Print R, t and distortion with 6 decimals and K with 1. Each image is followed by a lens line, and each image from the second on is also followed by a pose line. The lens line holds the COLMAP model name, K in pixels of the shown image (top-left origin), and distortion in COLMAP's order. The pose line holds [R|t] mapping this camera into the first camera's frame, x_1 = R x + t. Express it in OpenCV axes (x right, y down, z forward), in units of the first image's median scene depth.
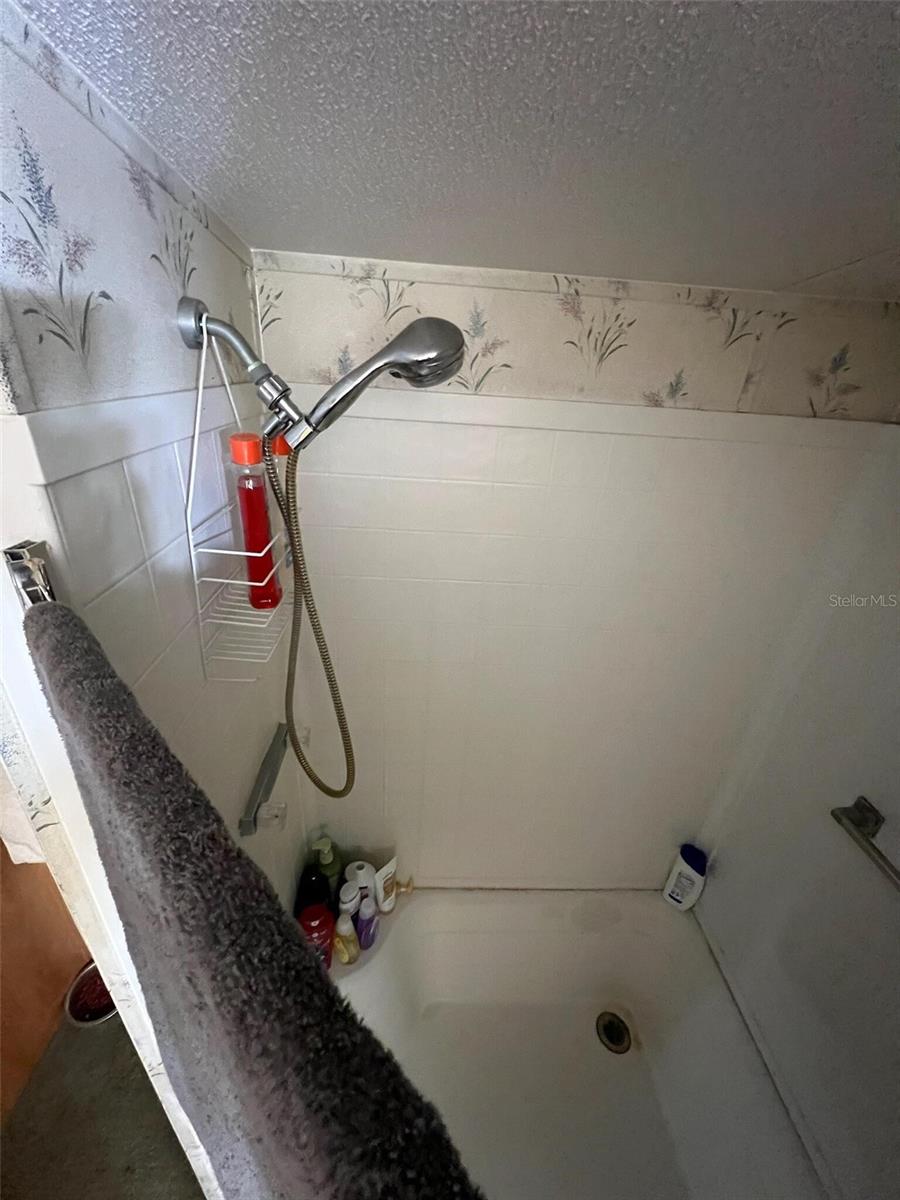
lens RADIAL K [[483.5, 0, 450.0], [0, 483.5, 600.0], [0, 0, 1]] dist [0.001432, 0.000193]
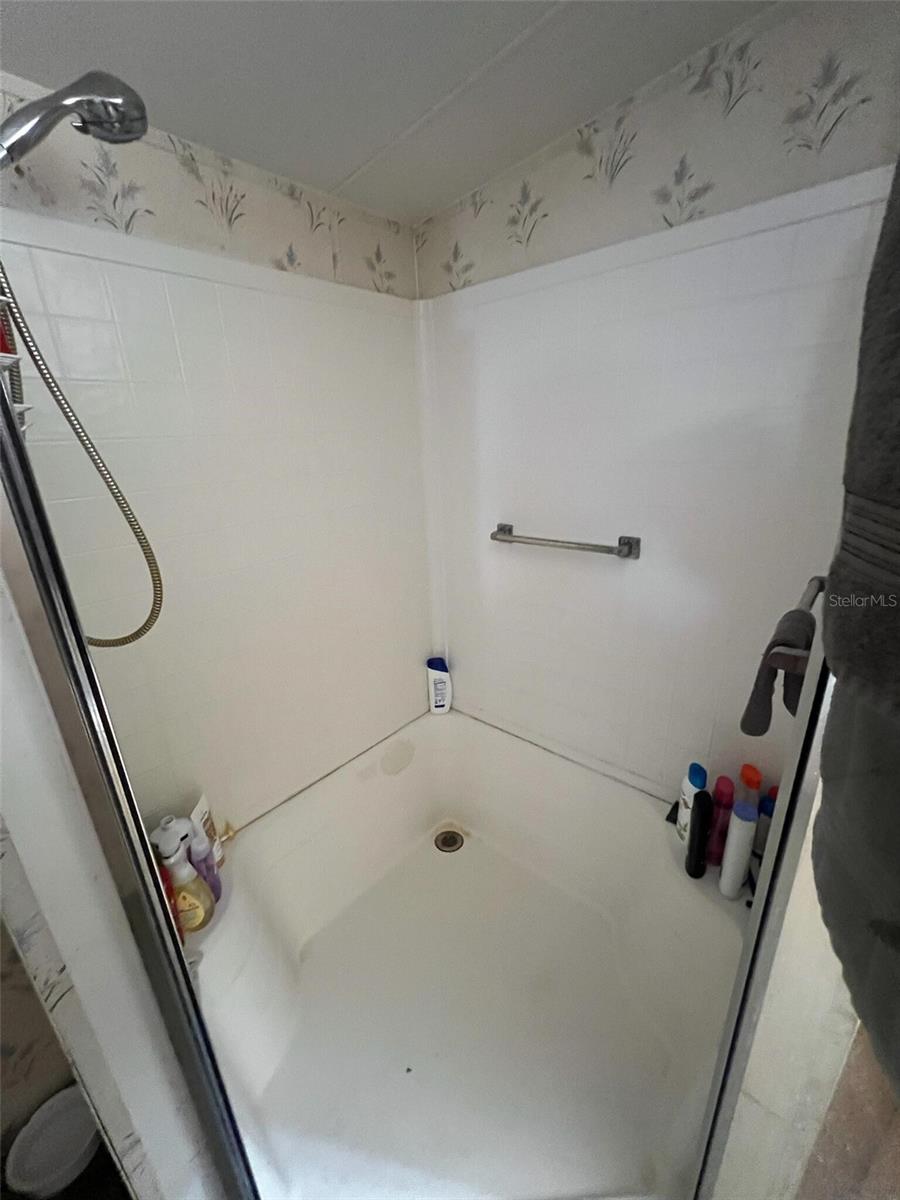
lens RADIAL K [[480.7, 0, 448.6], [0, 480.7, 599.0], [0, 0, 1]] dist [-0.002788, 0.000666]
pose [[0.678611, -0.326021, 0.658178, -0.420370], [0.405726, 0.913358, 0.034101, 0.554947], [-0.612270, 0.243899, 0.752090, -0.035954]]
